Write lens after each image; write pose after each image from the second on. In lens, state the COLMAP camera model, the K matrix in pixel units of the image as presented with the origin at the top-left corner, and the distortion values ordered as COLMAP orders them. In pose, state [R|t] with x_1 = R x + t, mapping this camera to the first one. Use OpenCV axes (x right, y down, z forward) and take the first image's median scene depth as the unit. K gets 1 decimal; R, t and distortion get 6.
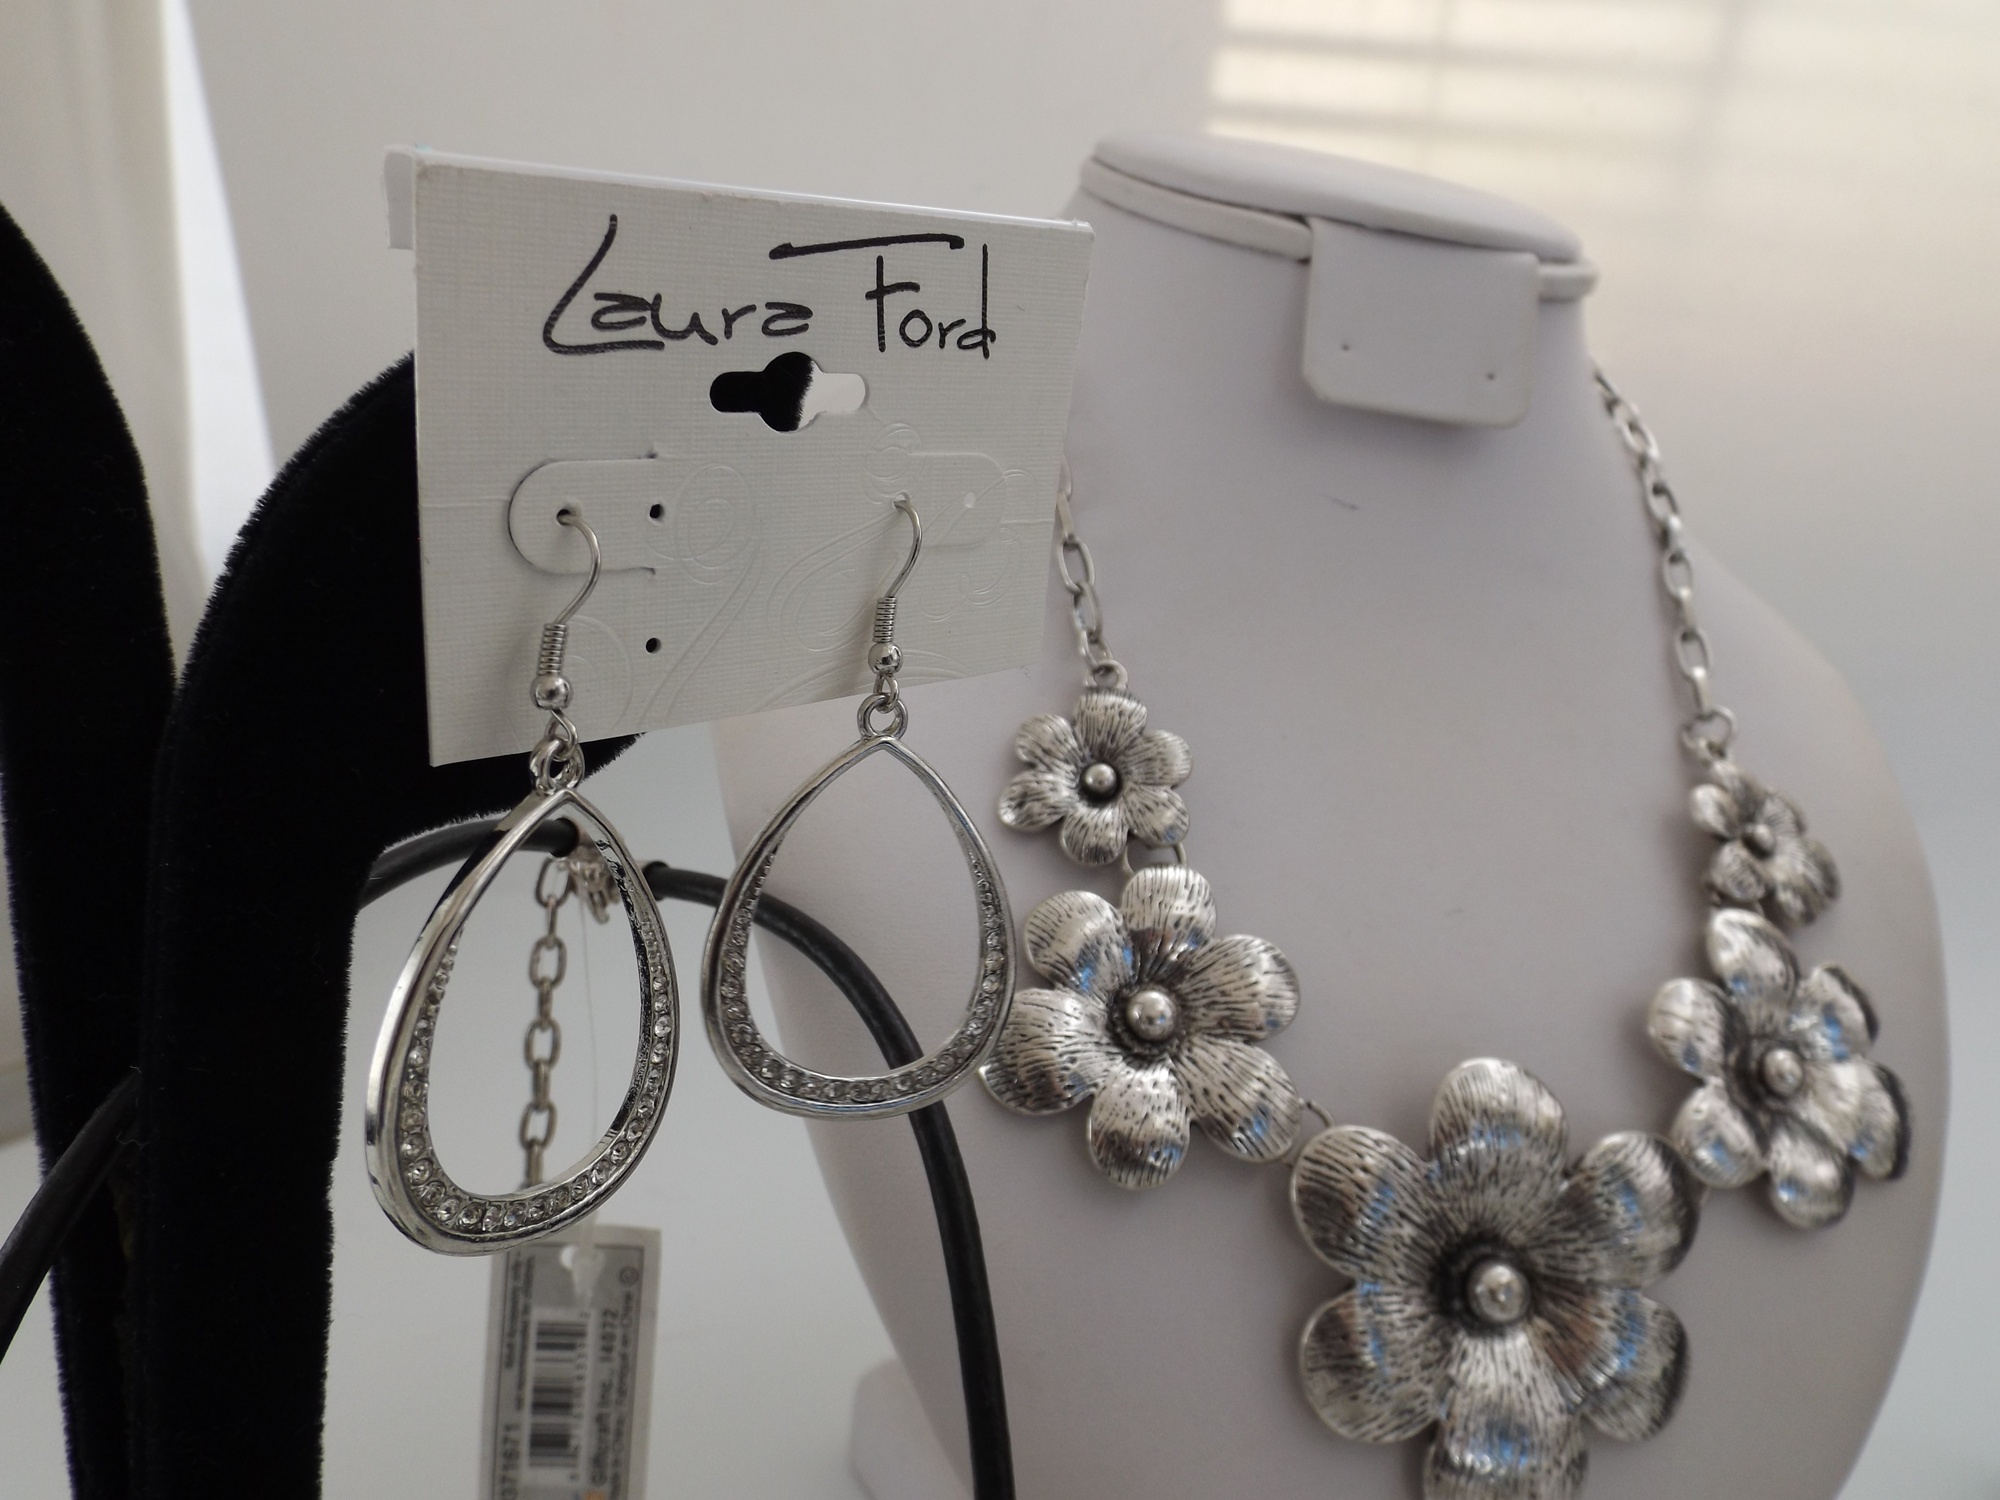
lens RADIAL K [[1426.3, 0, 993.4], [0, 1426.3, 744.2], [0, 0, 1]] dist [0.035383, -0.054948]
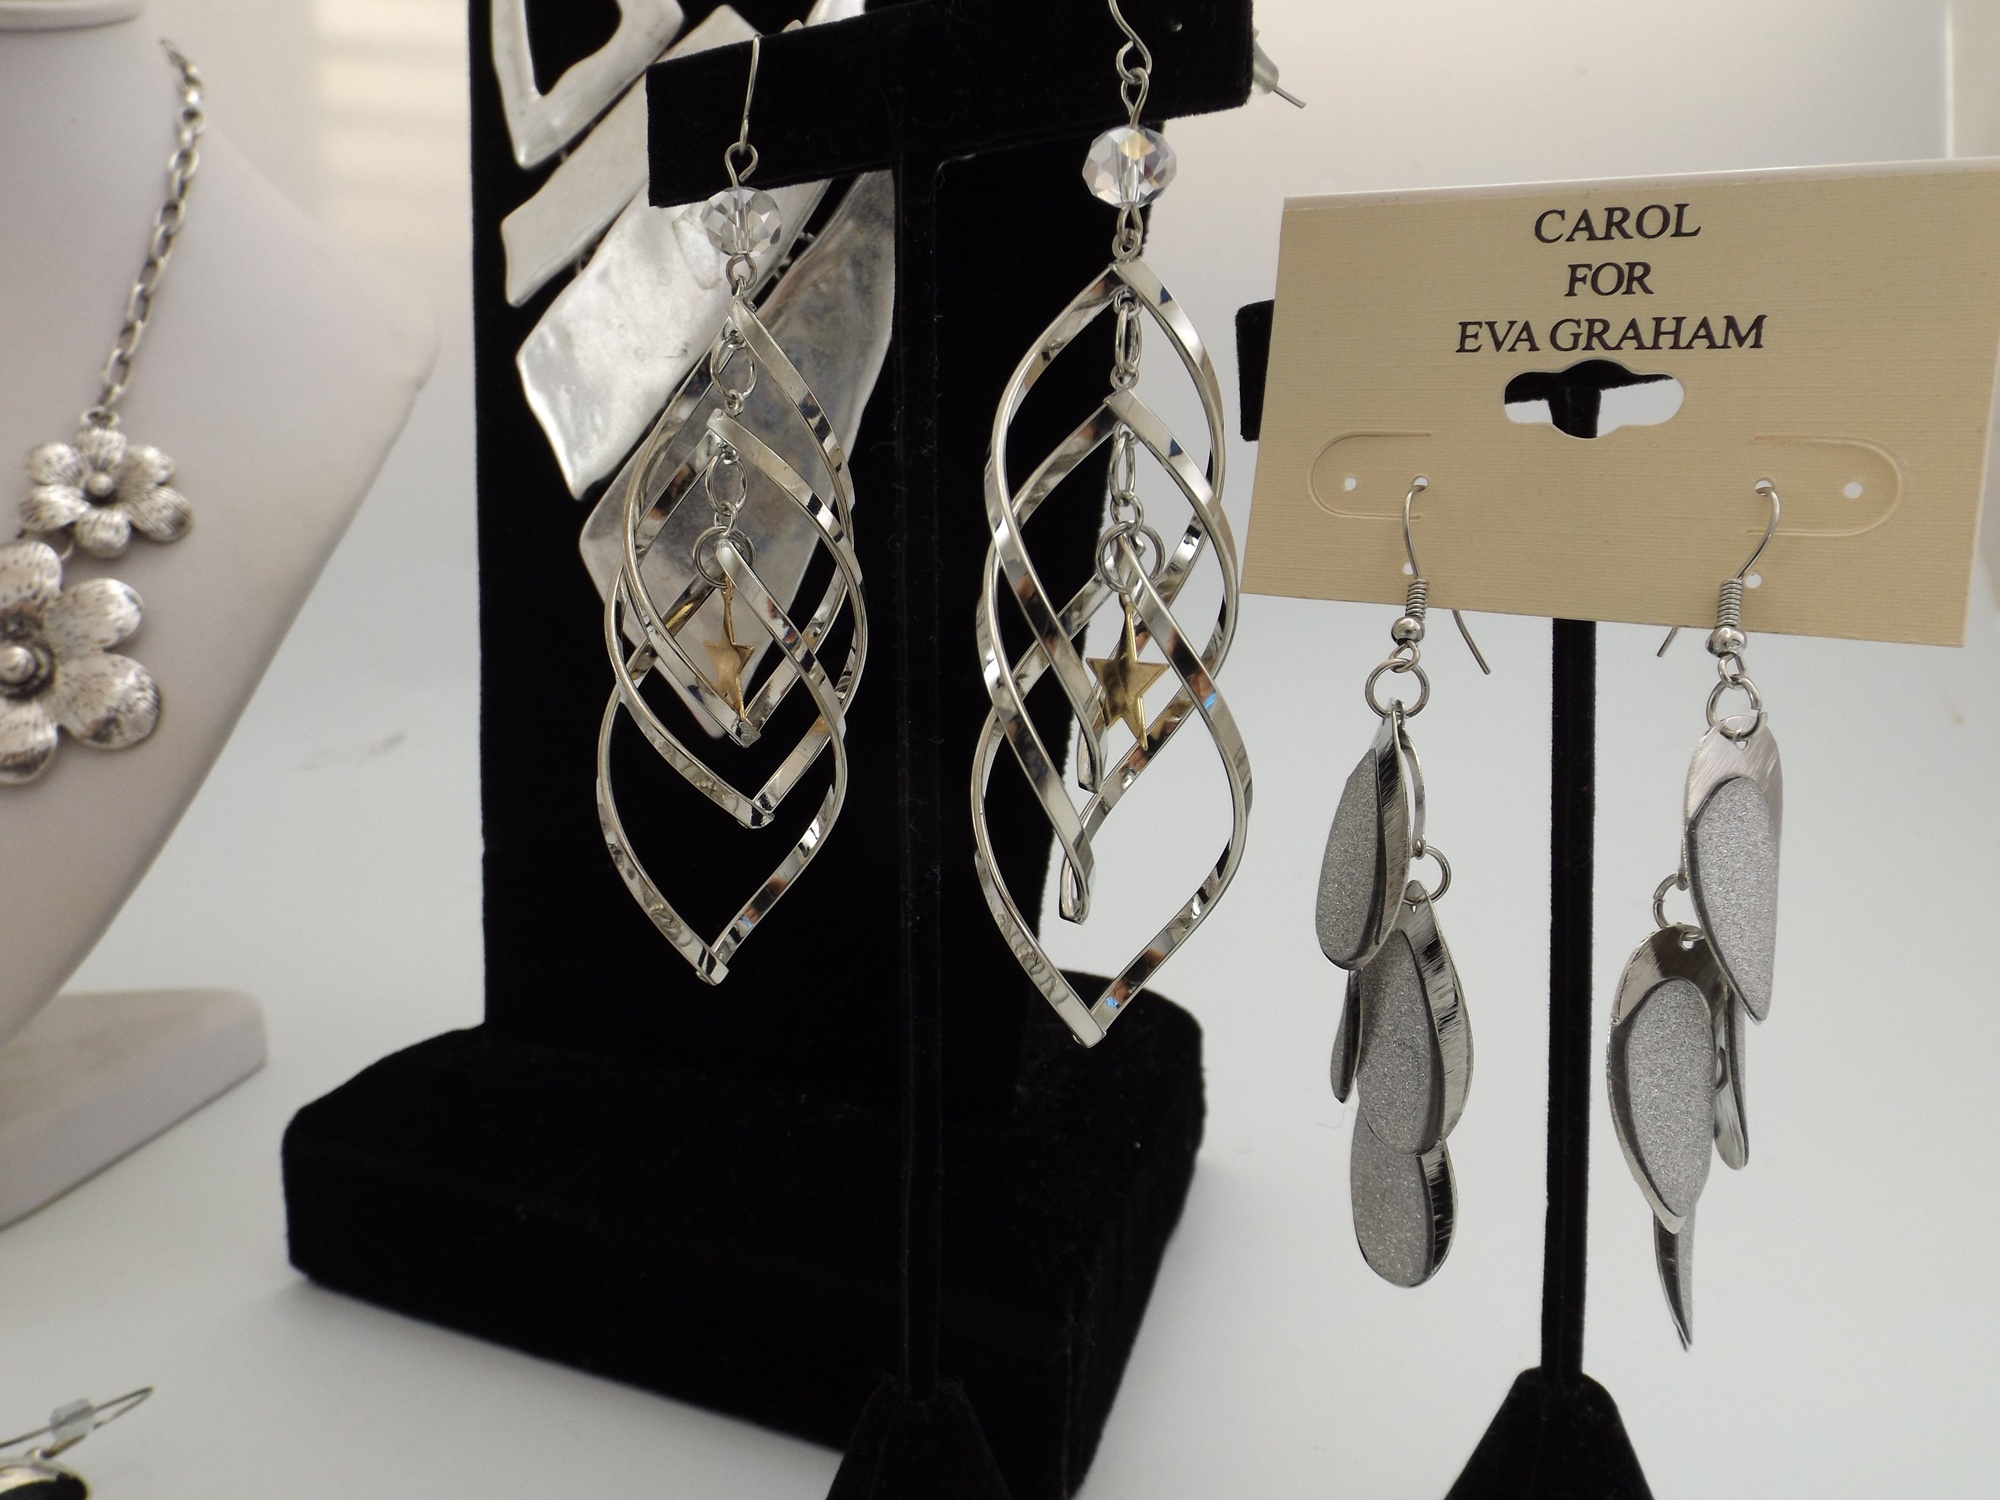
lens RADIAL K [[1438.4, 0, 1000.0], [0, 1438.4, 750.0], [0, 0, 1]] dist [-0.002898, -0.001788]
pose [[0.996235, -0.049996, 0.070829, 1.379262], [0.043609, 0.995074, 0.089024, 0.243431], [-0.074931, -0.085600, 0.993508, -0.306345]]
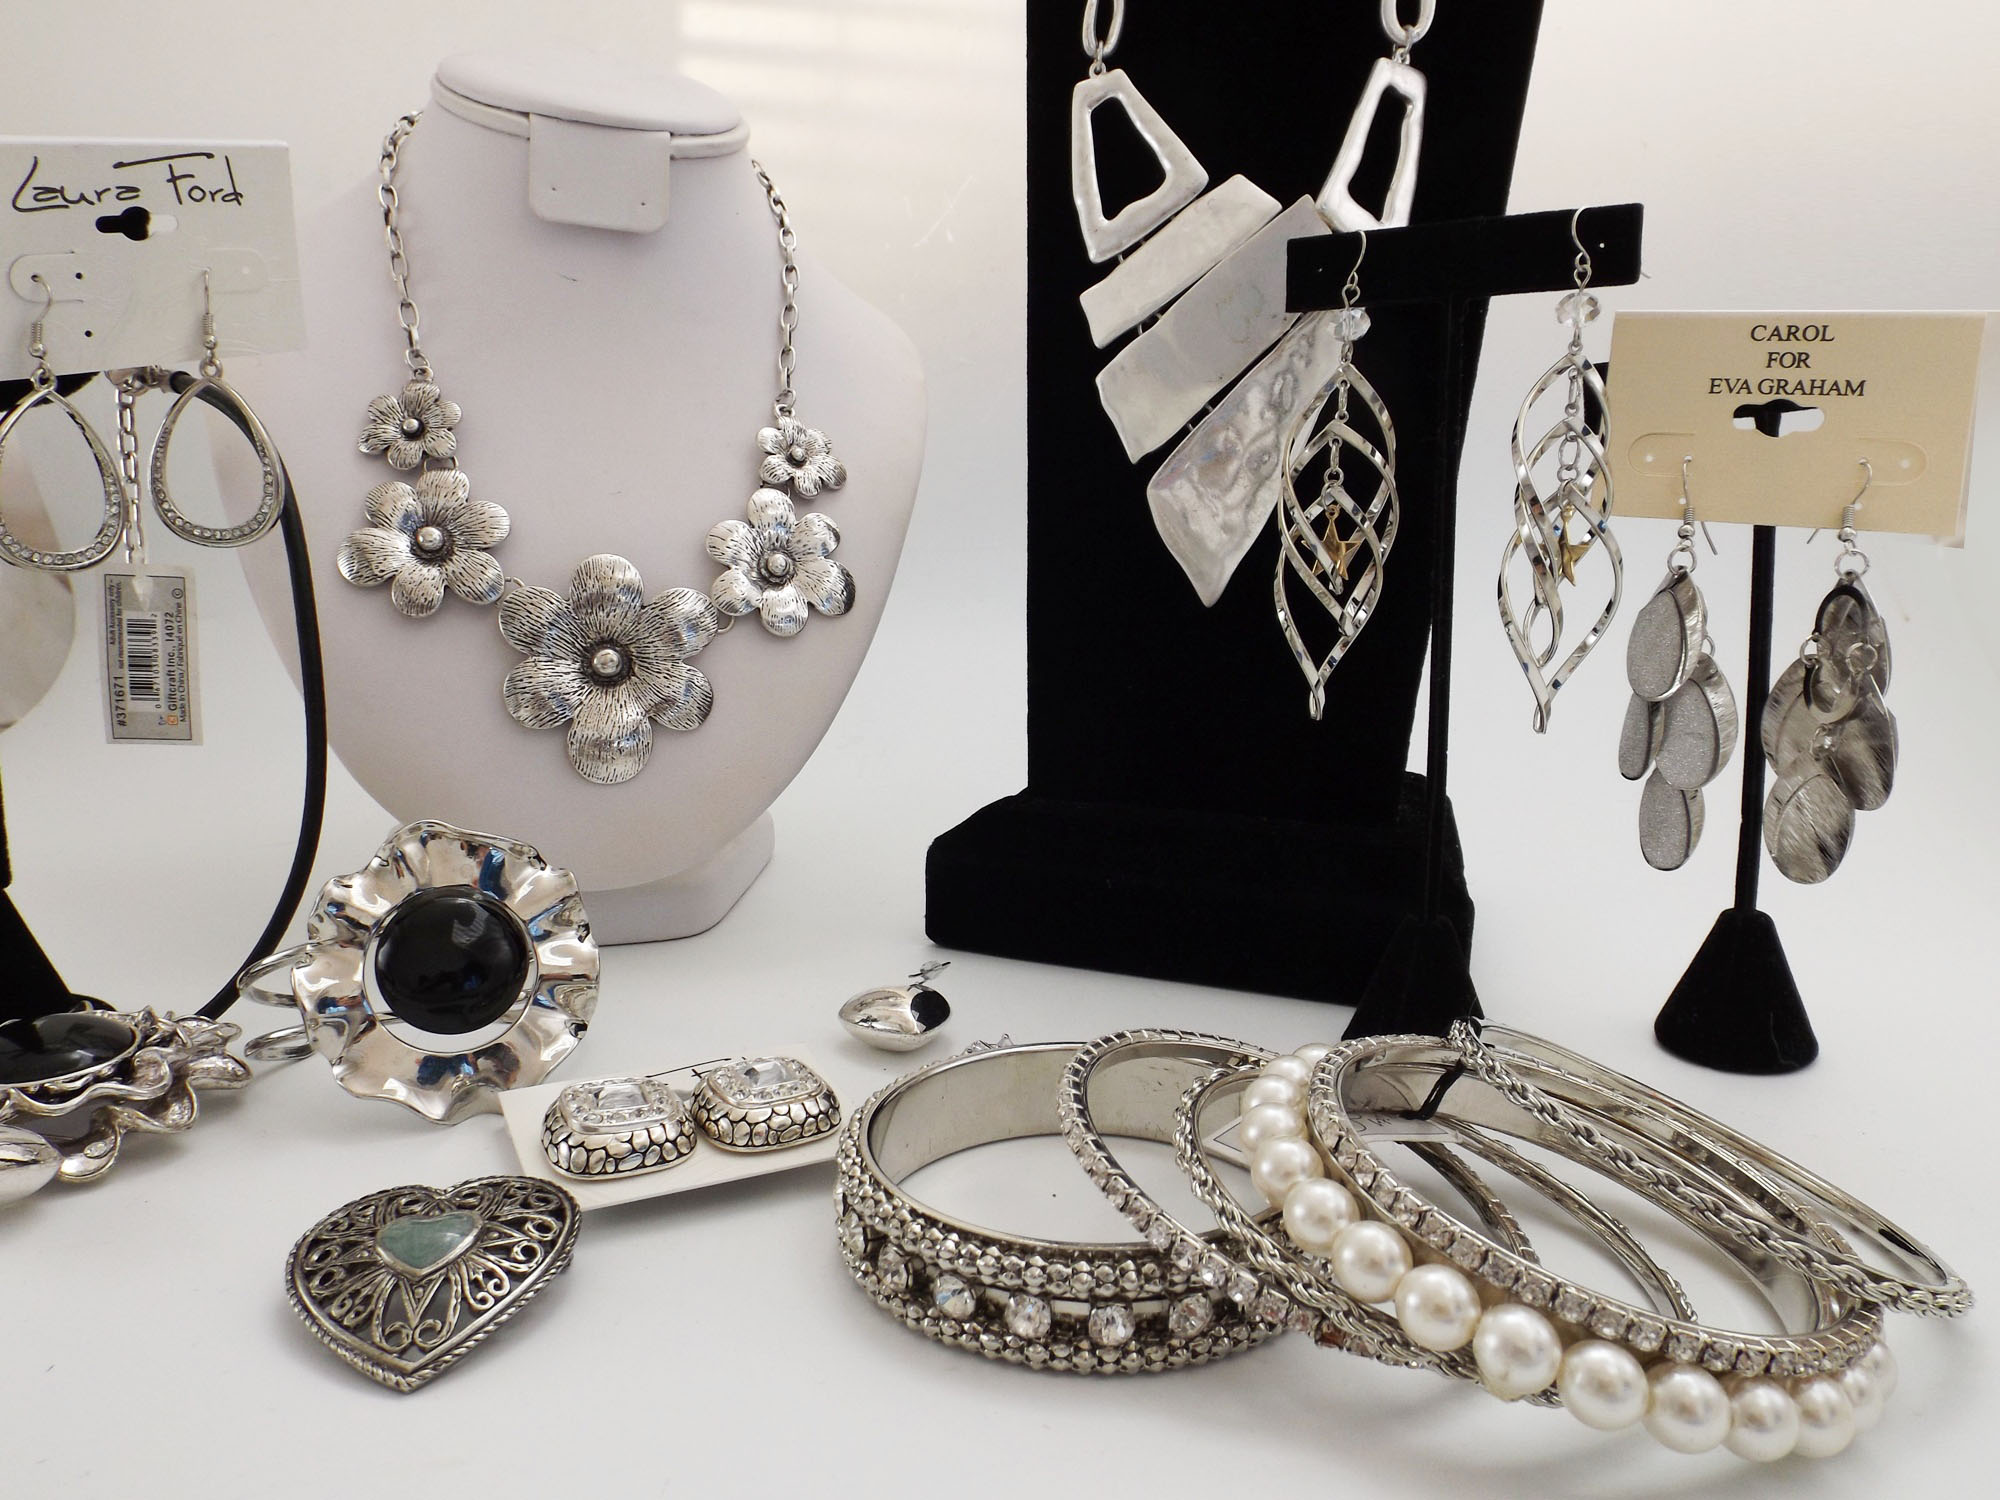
lens RADIAL K [[1426.3, 0, 993.4], [0, 1426.3, 744.2], [0, 0, 1]] dist [0.035383, -0.054948]
pose [[0.992040, -0.059330, 0.111067, 0.652297], [0.045619, 0.991462, 0.122153, 0.264120], [-0.117366, -0.116114, 0.986277, -1.105517]]
